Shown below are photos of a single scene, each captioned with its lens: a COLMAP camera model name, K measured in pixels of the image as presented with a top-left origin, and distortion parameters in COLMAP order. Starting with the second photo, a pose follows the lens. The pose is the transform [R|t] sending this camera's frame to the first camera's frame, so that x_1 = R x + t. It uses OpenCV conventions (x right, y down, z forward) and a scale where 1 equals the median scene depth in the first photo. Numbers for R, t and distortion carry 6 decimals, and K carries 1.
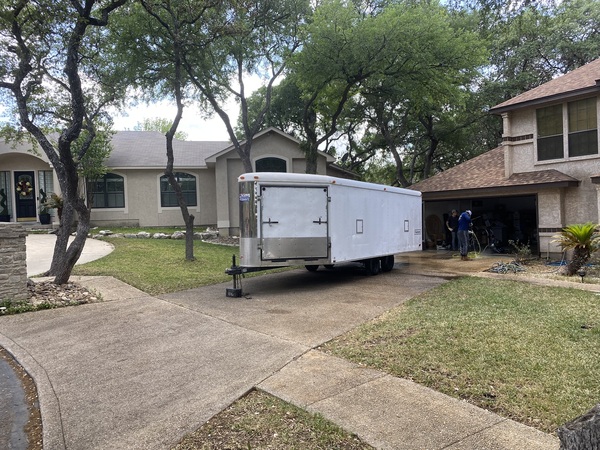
lens RADIAL K [[456.9, 0, 305.9], [0, 456.9, 223.7], [0, 0, 1]] dist [0.019842, -0.006467]
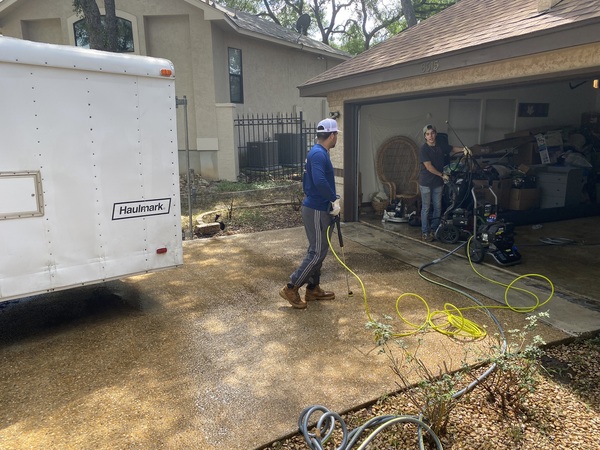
lens RADIAL K [[470.3, 0, 300.0], [0, 470.3, 225.0], [0, 0, 1]] dist [0.005414, 0.000015]
pose [[0.971549, 0.058911, -0.229395, 0.402857], [-0.013971, 0.981140, 0.192795, -0.029233], [0.236426, -0.184105, 0.954048, 0.734486]]
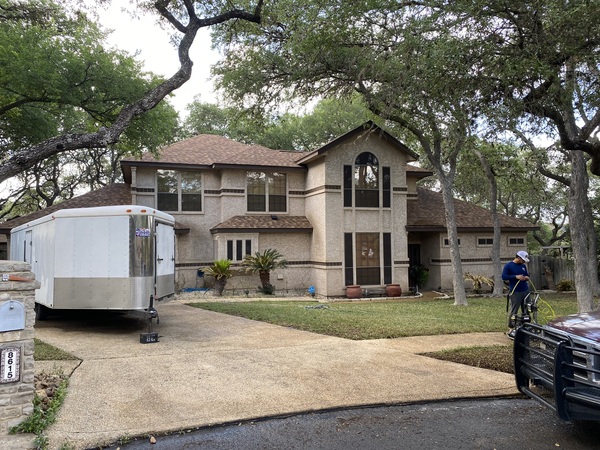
lens RADIAL K [[453.5, 0, 286.9], [0, 453.5, 217.3], [0, 0, 1]] dist [0.093551, -0.001806]
pose [[0.319938, 0.082730, 0.943820, -0.585352], [0.012924, 0.995707, -0.091659, 0.000390], [-0.947350, 0.041523, 0.317495, 0.280711]]
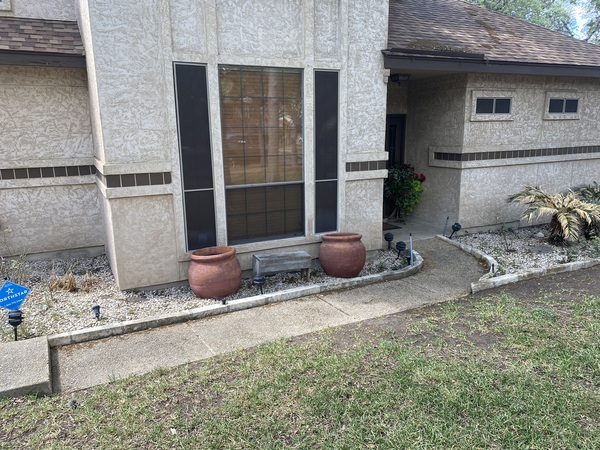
lens RADIAL K [[456.9, 0, 305.9], [0, 456.9, 223.7], [0, 0, 1]] dist [0.019842, -0.006467]
pose [[0.162250, -0.170483, 0.971911, 0.312931], [0.024394, 0.985354, 0.168768, -0.007074], [-0.986448, -0.003674, 0.164032, 0.375479]]
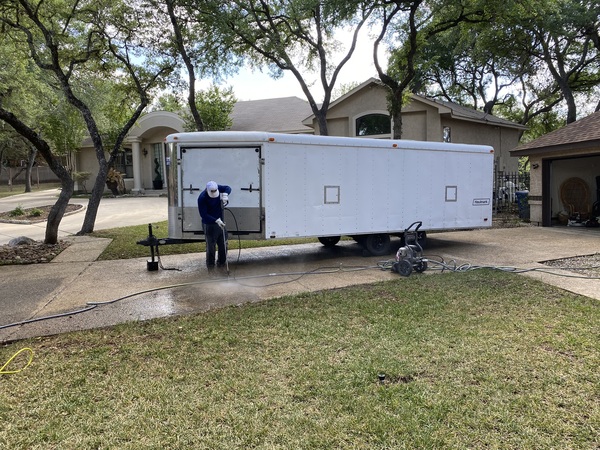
lens RADIAL K [[456.9, 0, 305.9], [0, 456.9, 223.7], [0, 0, 1]] dist [0.019842, -0.006467]
pose [[0.881447, 0.041208, -0.470482, 0.342070], [-0.003723, 0.996762, 0.080328, -0.005424], [0.472268, -0.069053, 0.878746, 0.209682]]
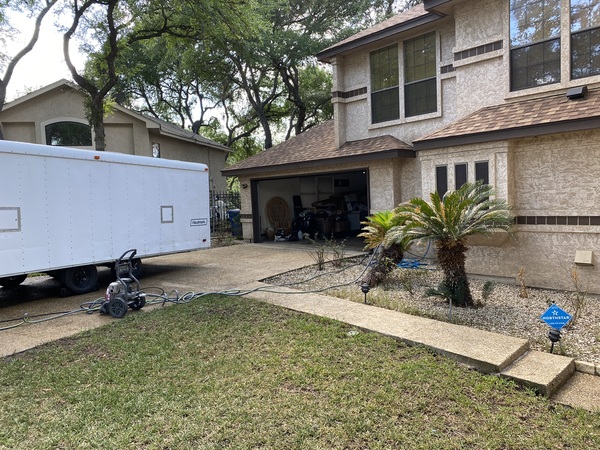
lens RADIAL K [[457.0, 0, 303.1], [0, 457.0, 227.8], [0, 0, 1]] dist [0.056062, -0.071538]
pose [[0.993680, -0.015528, 0.111174, 0.322510], [0.010010, 0.998698, 0.050027, -0.007092], [-0.111806, -0.048598, 0.992541, 0.278945]]
